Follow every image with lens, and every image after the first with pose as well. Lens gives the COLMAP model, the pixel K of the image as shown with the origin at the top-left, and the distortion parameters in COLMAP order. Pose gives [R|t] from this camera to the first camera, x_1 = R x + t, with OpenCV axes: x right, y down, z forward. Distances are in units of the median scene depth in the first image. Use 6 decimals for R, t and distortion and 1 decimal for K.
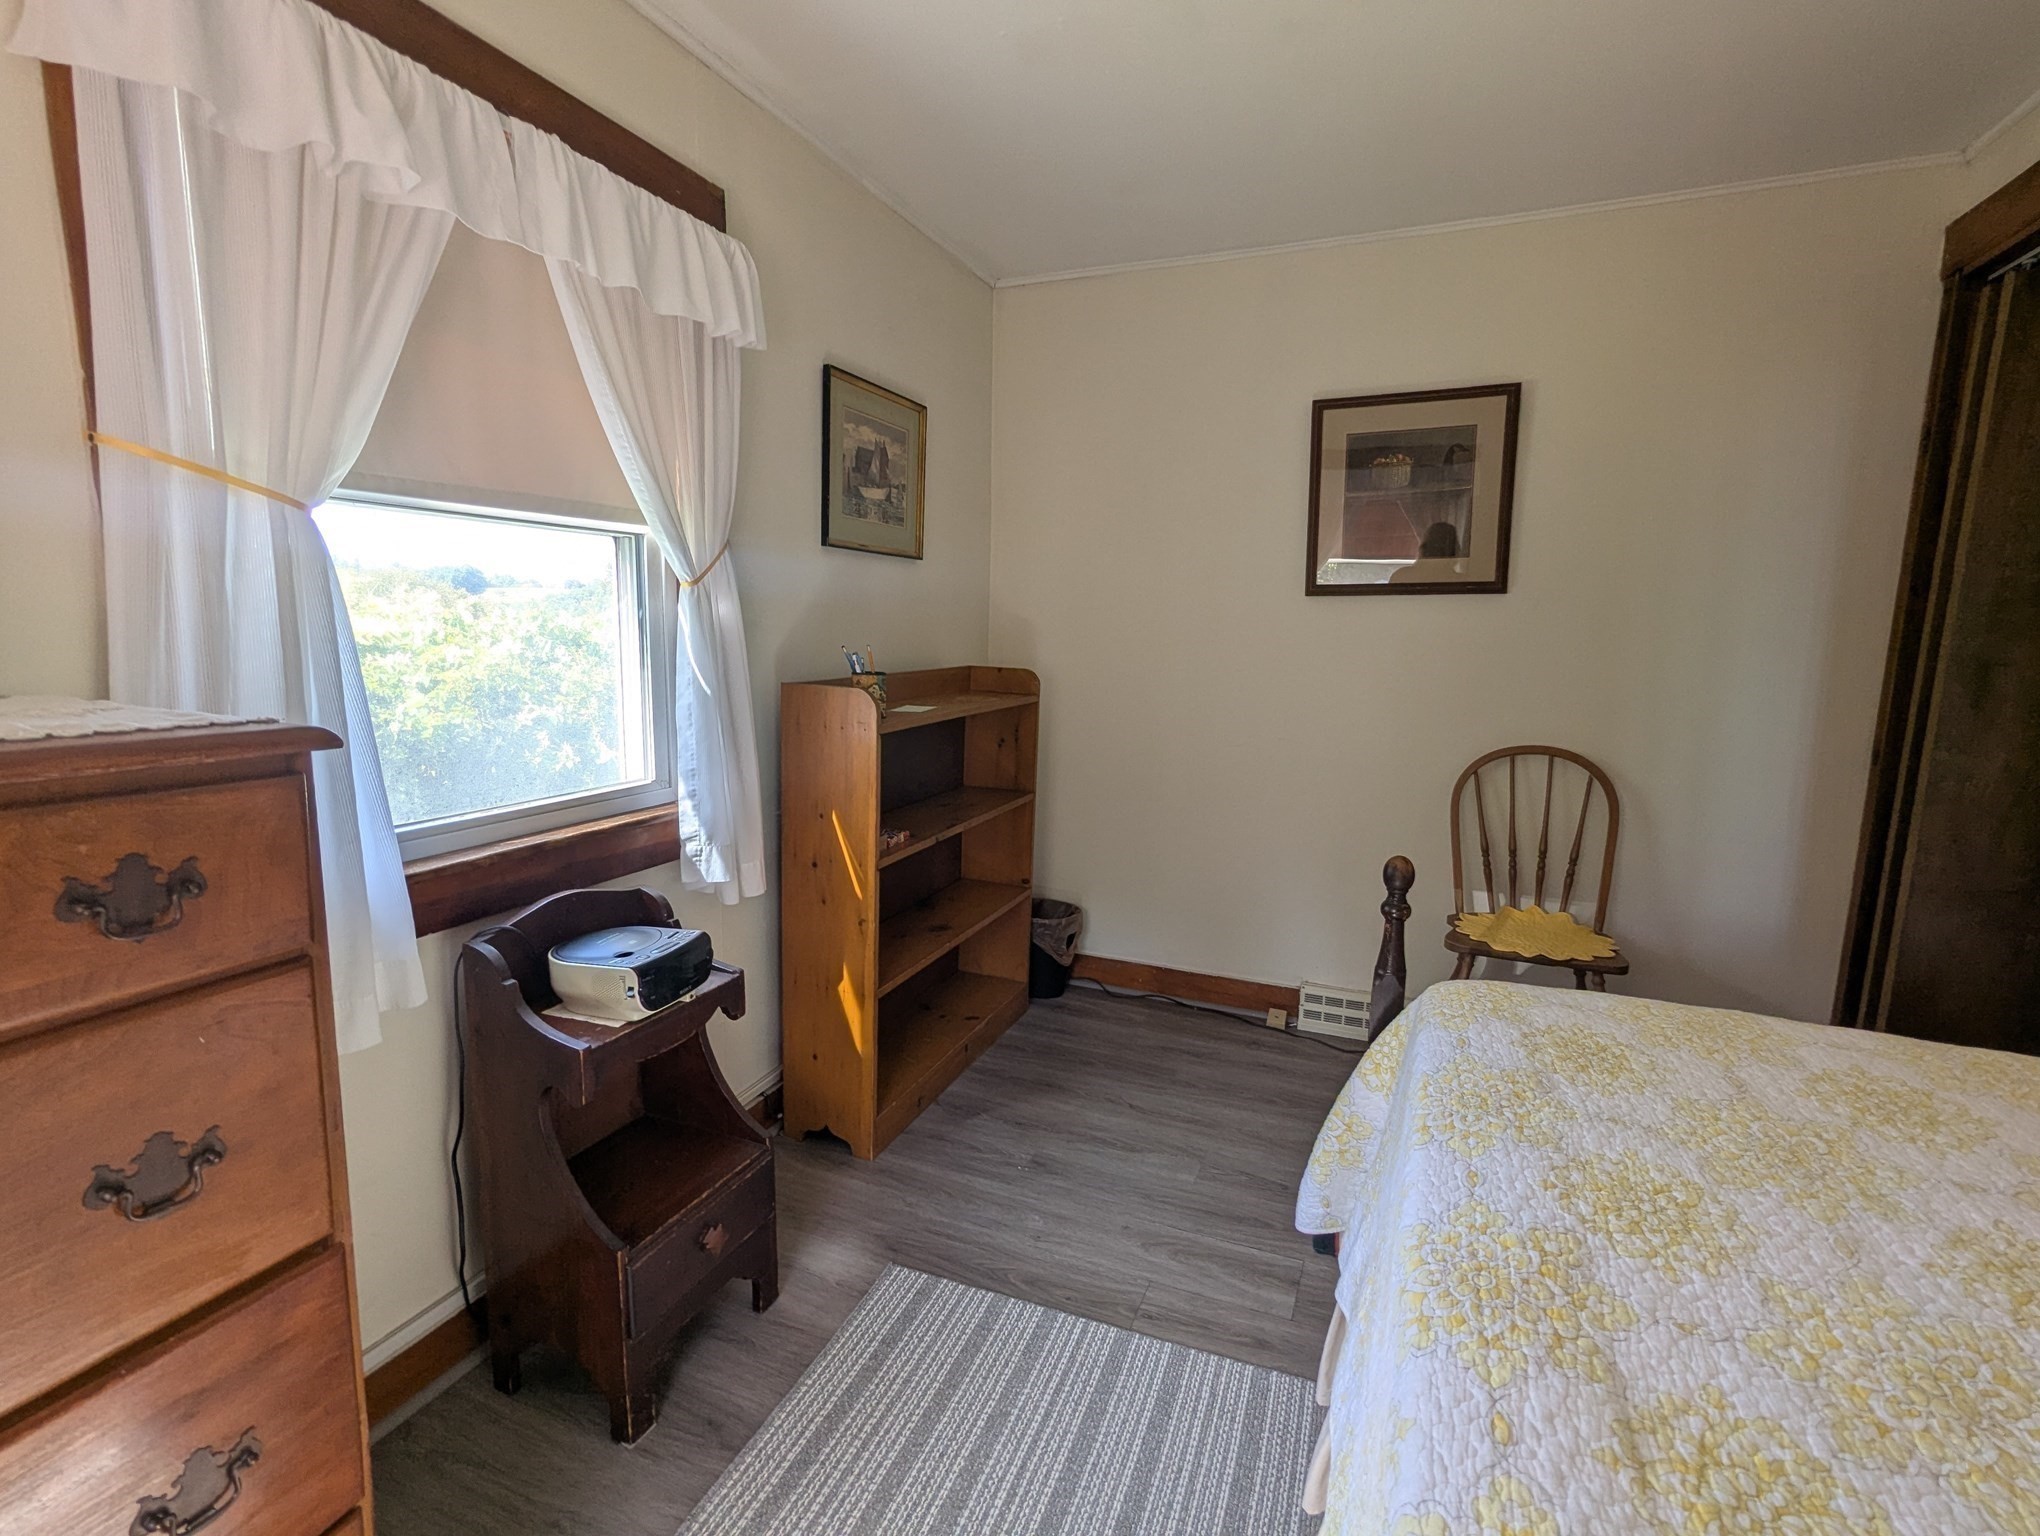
lens RADIAL K [[970.2, 0, 1015.9], [0, 970.2, 765.3], [0, 0, 1]] dist [-0.001992, 0.002076]
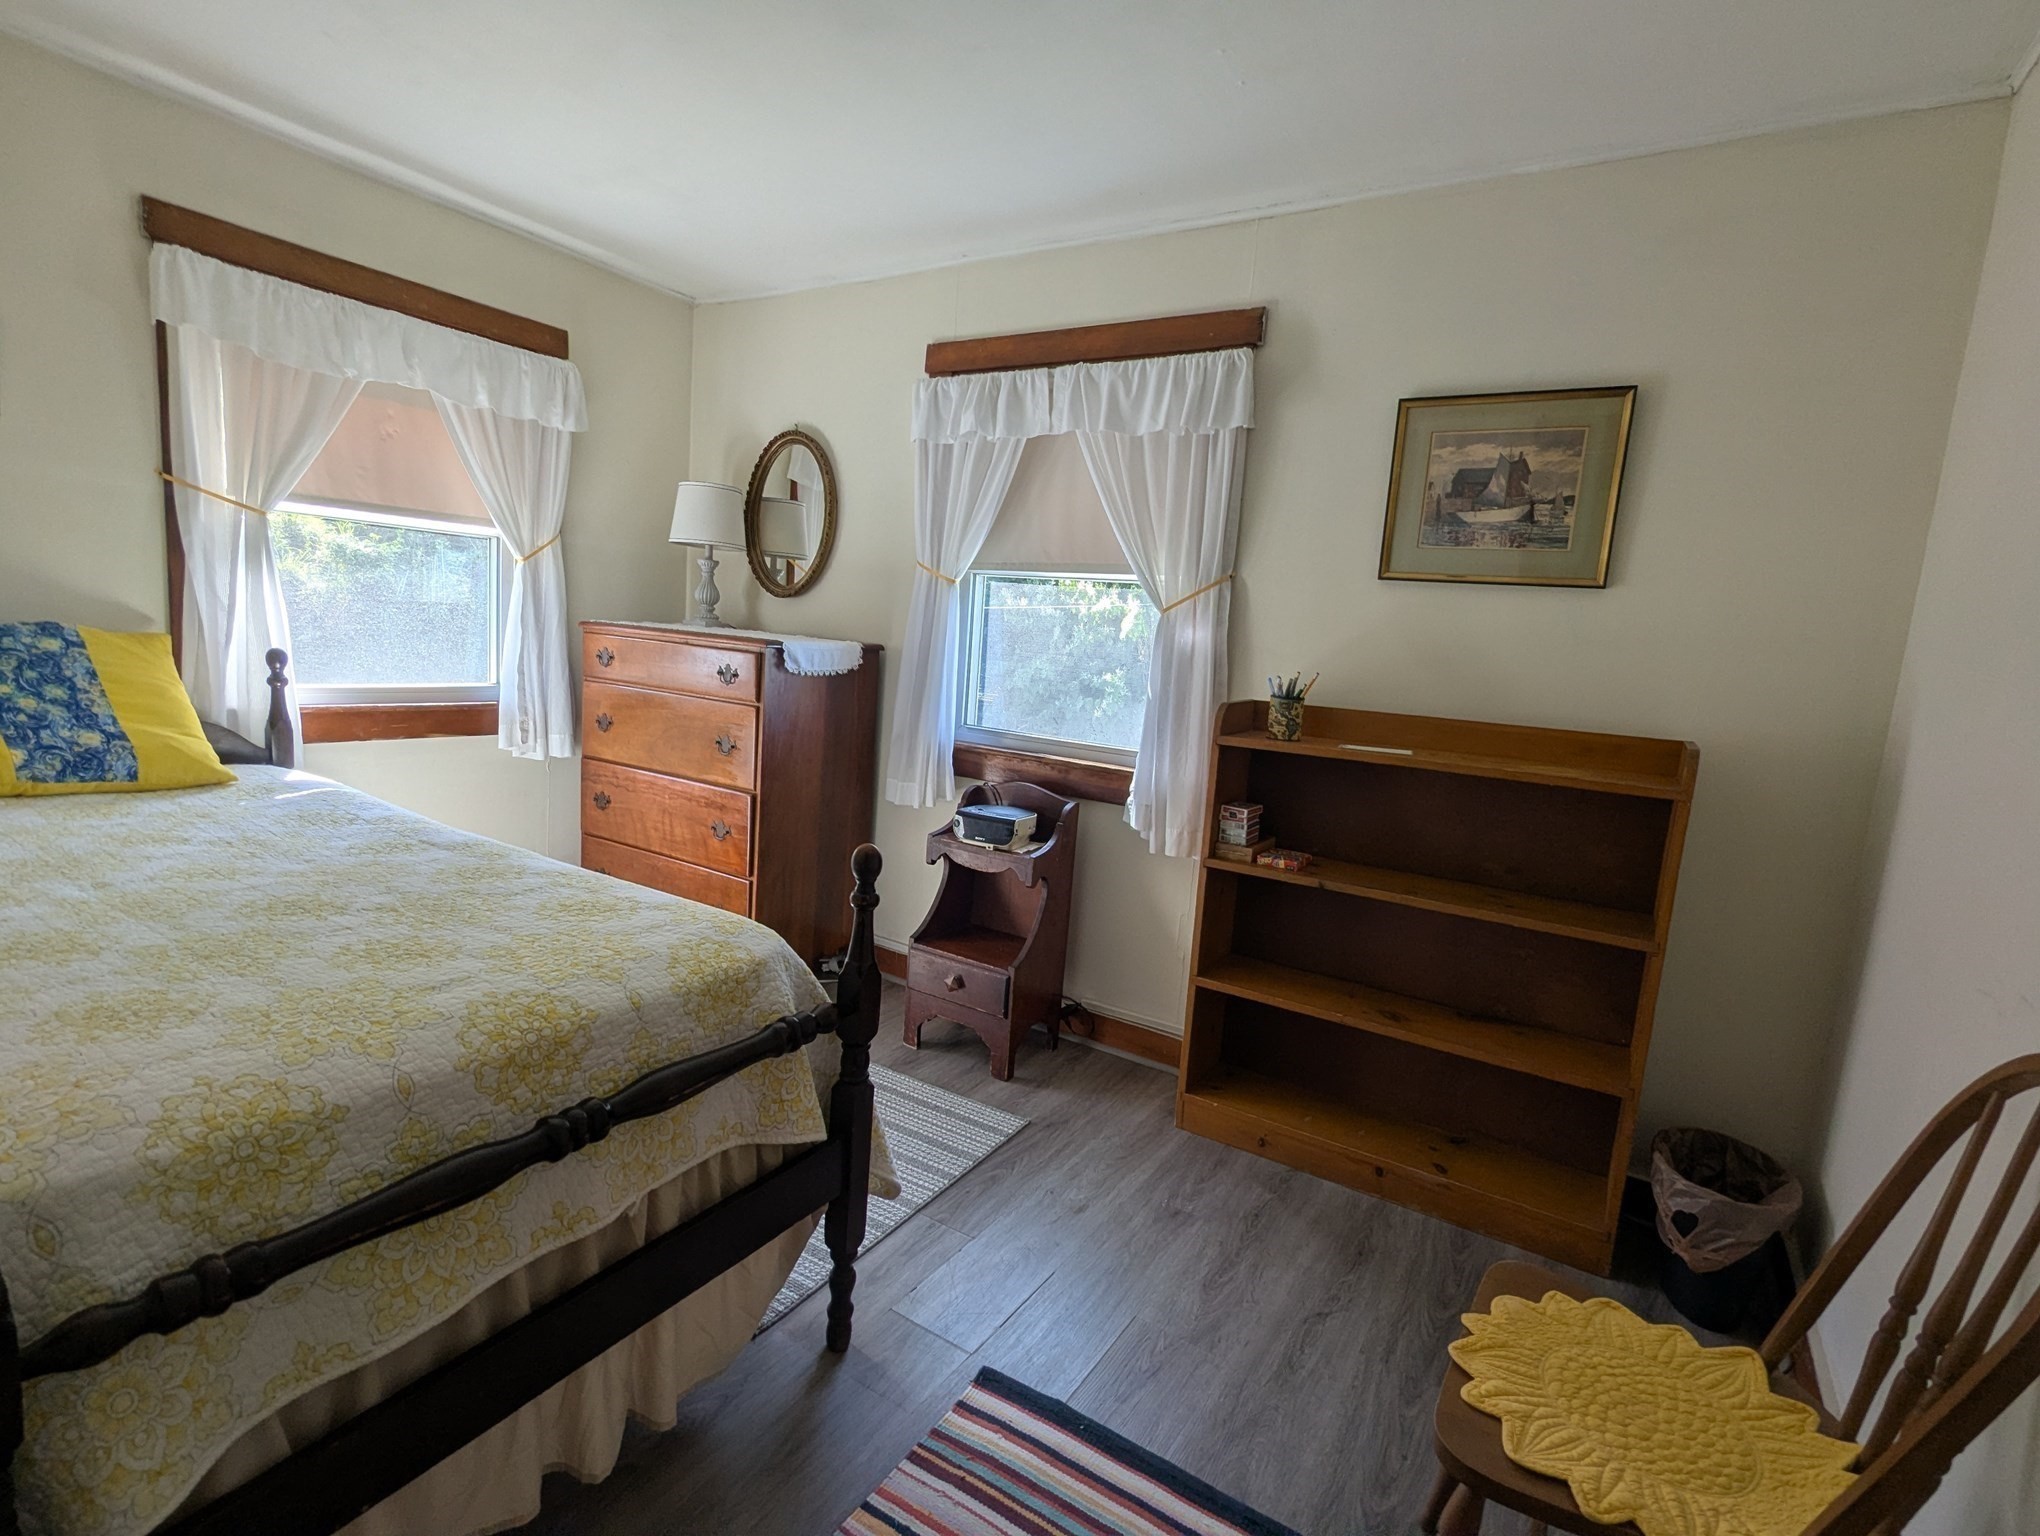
lens RADIAL K [[970.2, 0, 1023.3], [0, 970.2, 766.0], [0, 0, 1]] dist [-0.001992, 0.002076]
pose [[-0.162852, 0.110277, -0.980468, 0.816029], [-0.218678, 0.964985, 0.144857, -0.099804], [0.962112, 0.237997, -0.133035, 0.779034]]
